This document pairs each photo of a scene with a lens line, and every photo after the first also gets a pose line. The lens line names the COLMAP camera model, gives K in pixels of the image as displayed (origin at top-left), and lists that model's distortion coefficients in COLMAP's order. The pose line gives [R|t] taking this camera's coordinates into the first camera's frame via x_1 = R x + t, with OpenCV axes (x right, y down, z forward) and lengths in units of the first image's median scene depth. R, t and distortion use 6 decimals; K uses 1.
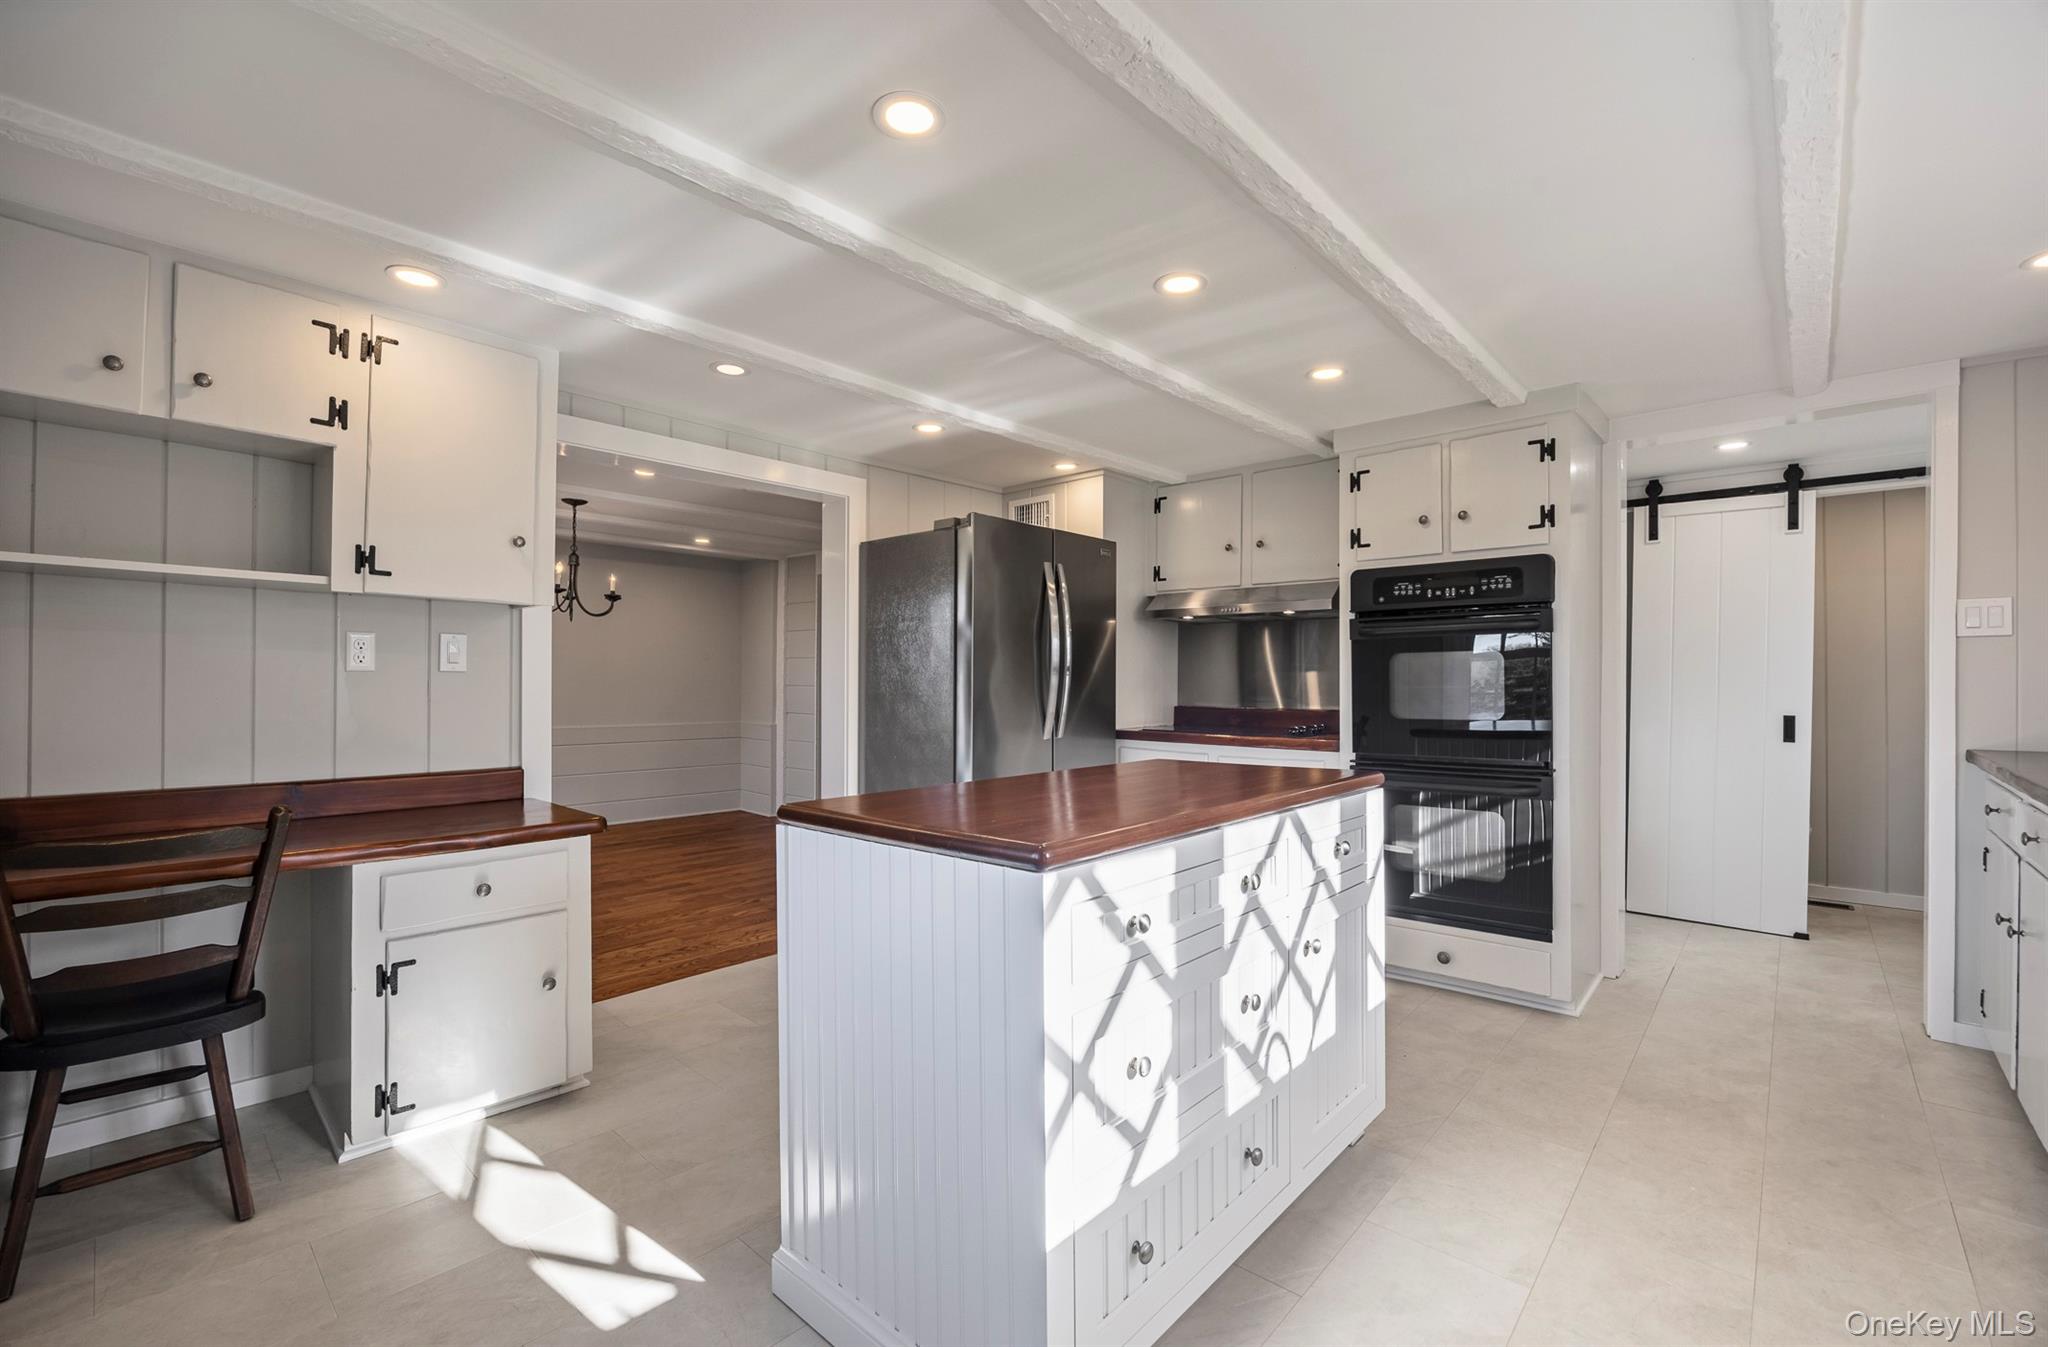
lens RADIAL K [[861.9, 0, 1015.9], [0, 861.9, 699.0], [0, 0, 1]] dist [-0.015427, 0.000724]
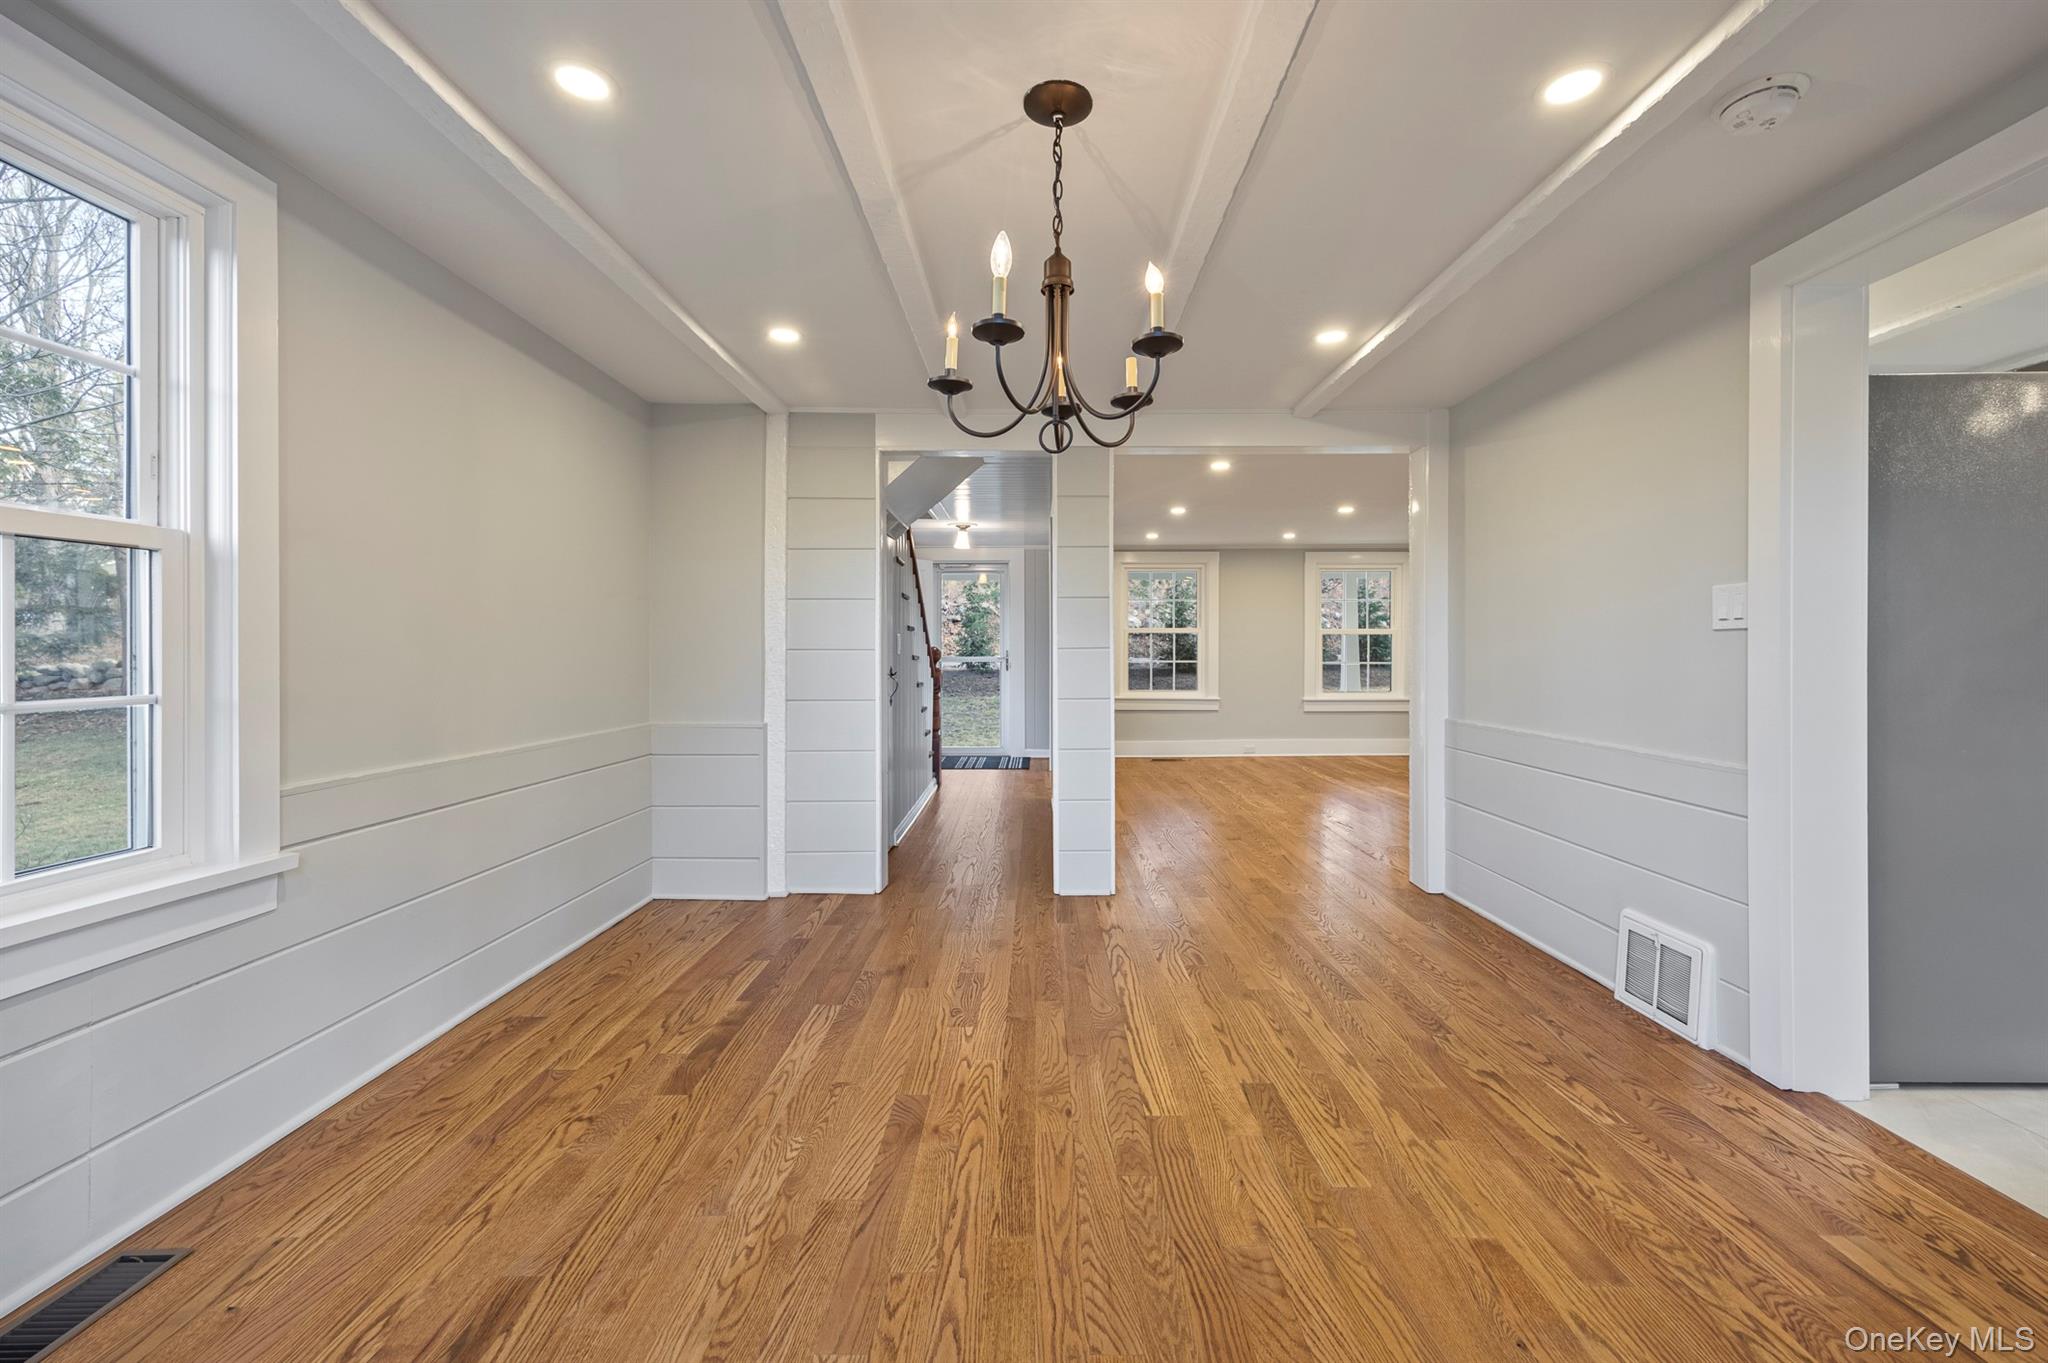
lens RADIAL K [[845.7, 0, 1027.0], [0, 845.7, 660.6], [0, 0, 1]] dist [0.006149, -0.000511]
pose [[0.743444, -0.009269, 0.668734, -1.185114], [0.019331, 0.999784, -0.007634, -0.001339], [-0.668519, 0.018603, 0.743463, 1.182786]]
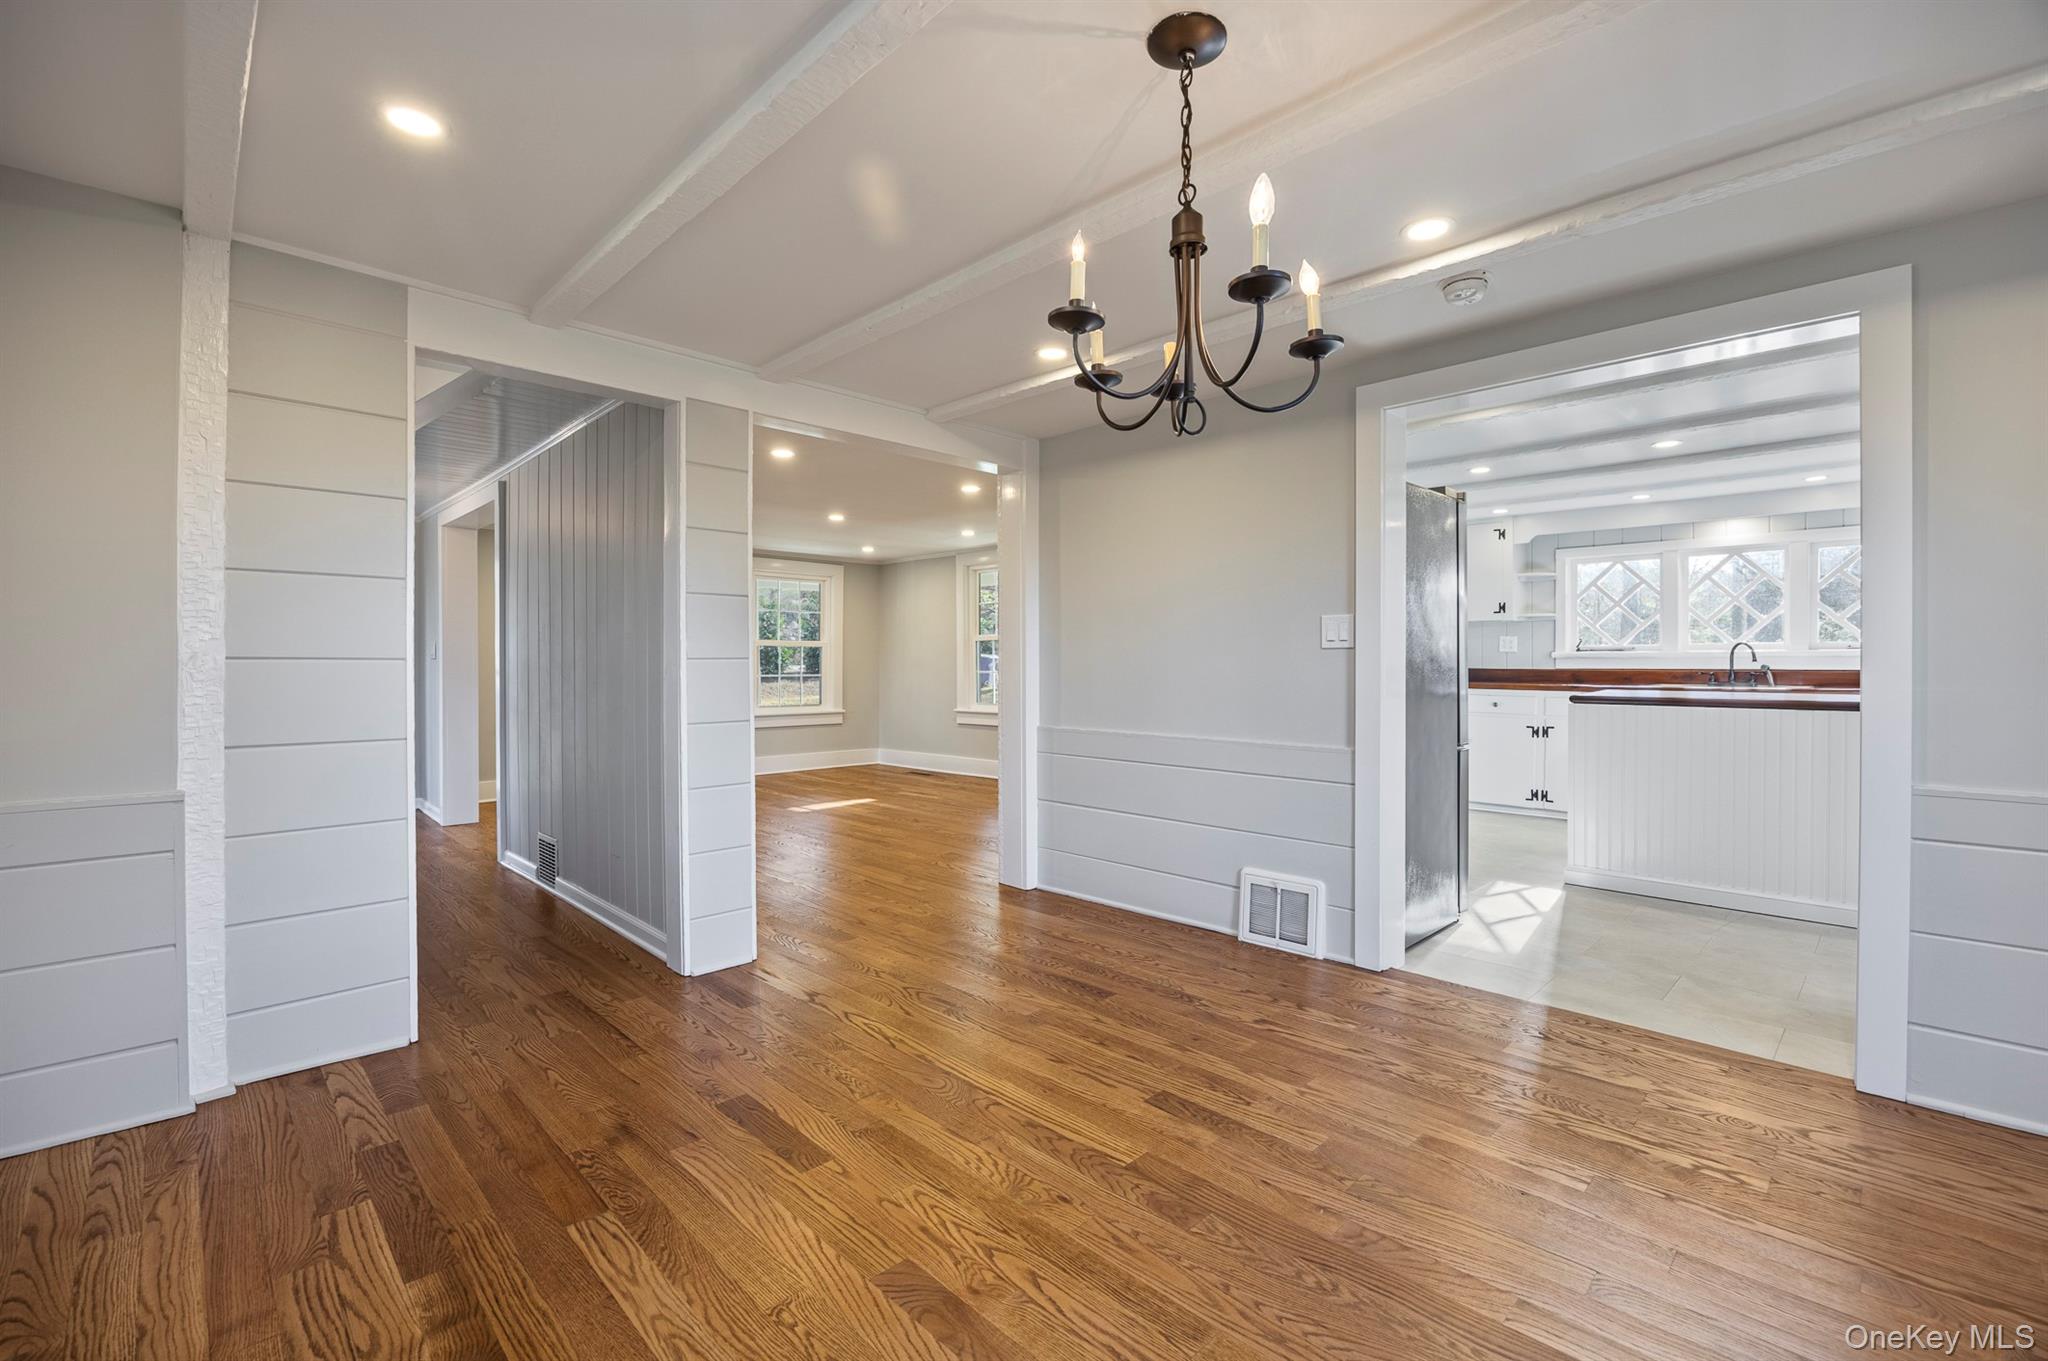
lens RADIAL K [[893.2, 0, 1032.1], [0, 893.2, 675.4], [0, 0, 1]] dist [-0.018029, 0.001277]
pose [[0.047337, -0.013967, 0.998781, -1.308347], [0.024816, 0.999610, 0.012803, -0.011997], [-0.998571, 0.024180, 0.047665, 1.627580]]
